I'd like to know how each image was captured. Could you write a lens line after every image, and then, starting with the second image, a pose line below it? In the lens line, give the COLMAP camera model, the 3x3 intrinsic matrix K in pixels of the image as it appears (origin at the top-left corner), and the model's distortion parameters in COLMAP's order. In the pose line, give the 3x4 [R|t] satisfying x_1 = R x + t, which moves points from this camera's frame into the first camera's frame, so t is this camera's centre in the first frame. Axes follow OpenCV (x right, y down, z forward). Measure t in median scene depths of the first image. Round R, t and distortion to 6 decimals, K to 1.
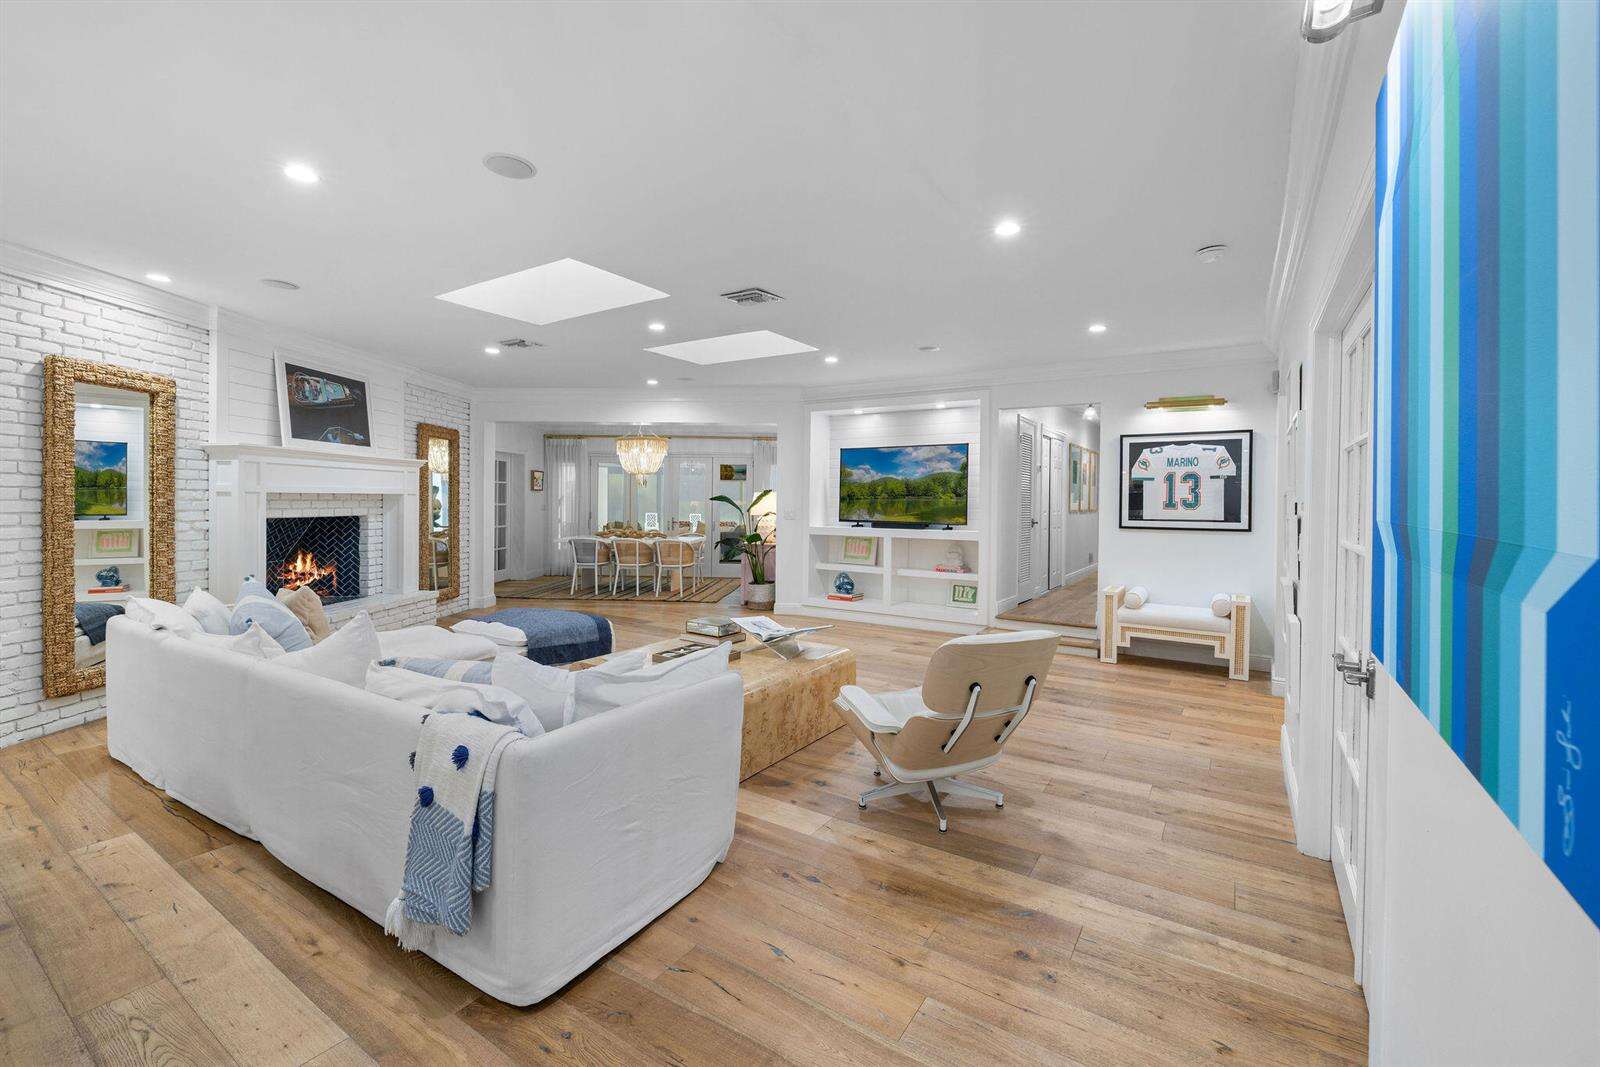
lens RADIAL K [[674.6, 0, 799.5], [0, 674.6, 506.9], [0, 0, 1]] dist [-0.001887, -0.000154]
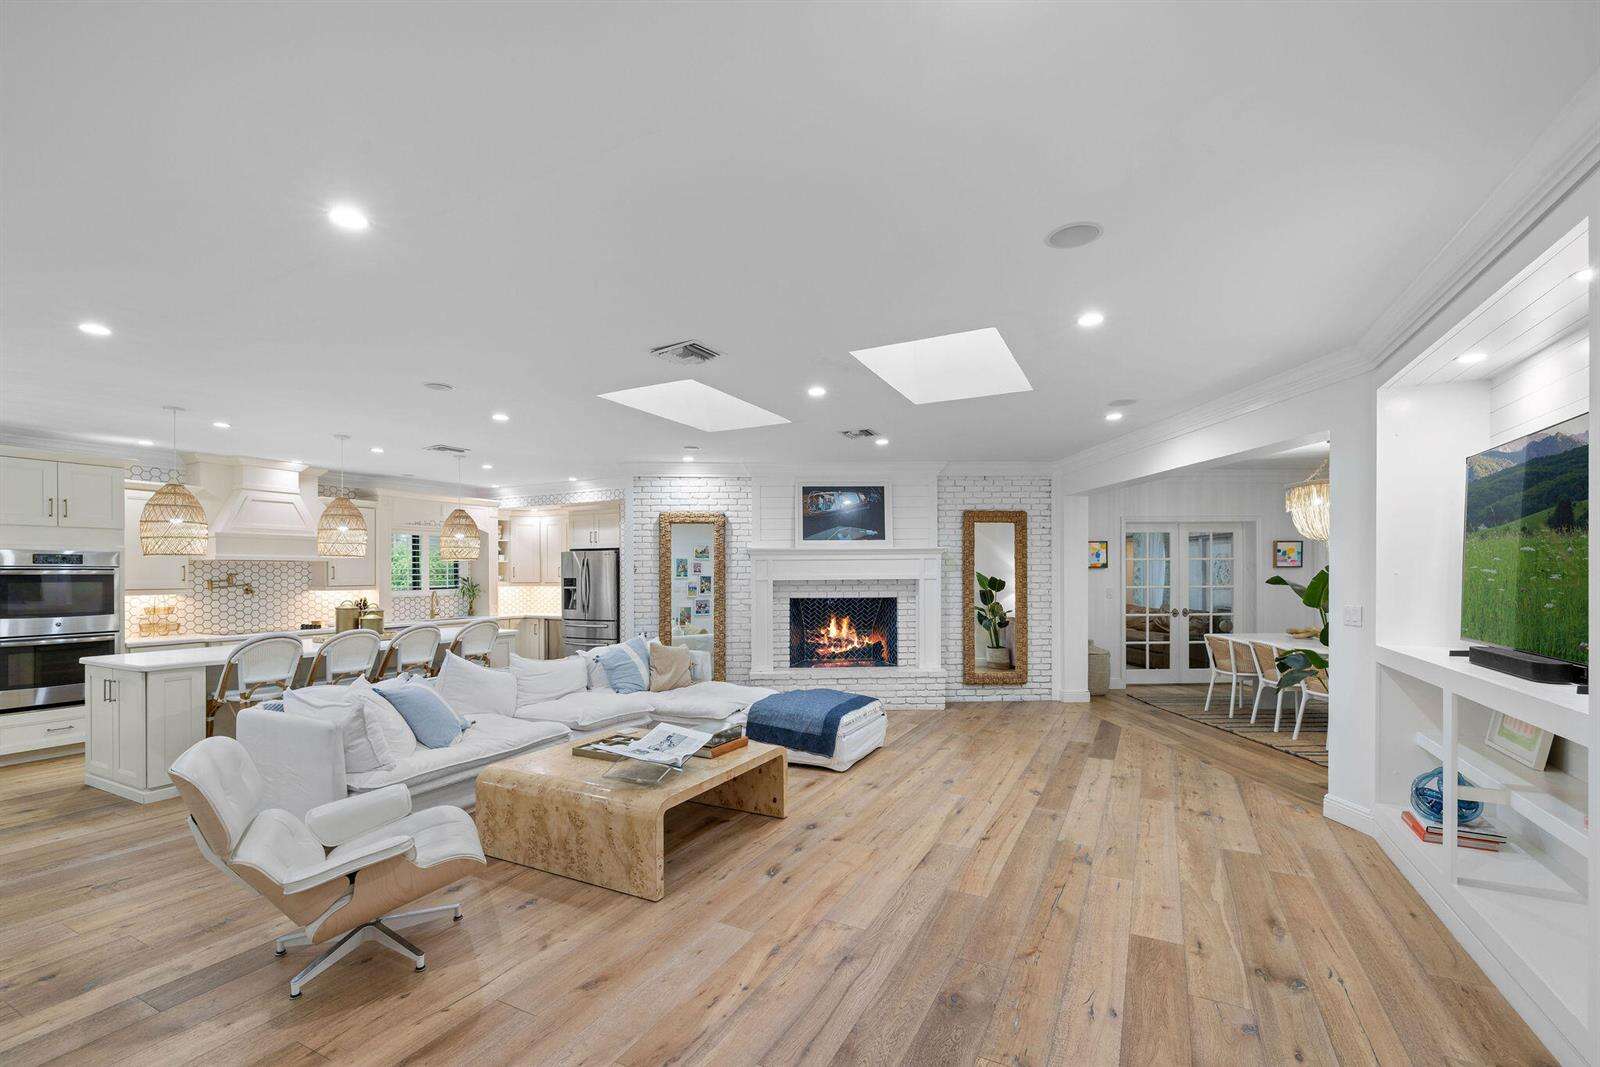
lens RADIAL K [[690.3, 0, 793.7], [0, 690.3, 575.3], [0, 0, 1]] dist [-0.000565, 0.000114]
pose [[0.093953, -0.007065, -0.995552, 0.596362], [-0.001952, 0.999972, -0.007281, -0.018663], [0.995575, 0.002627, 0.093937, 0.775699]]
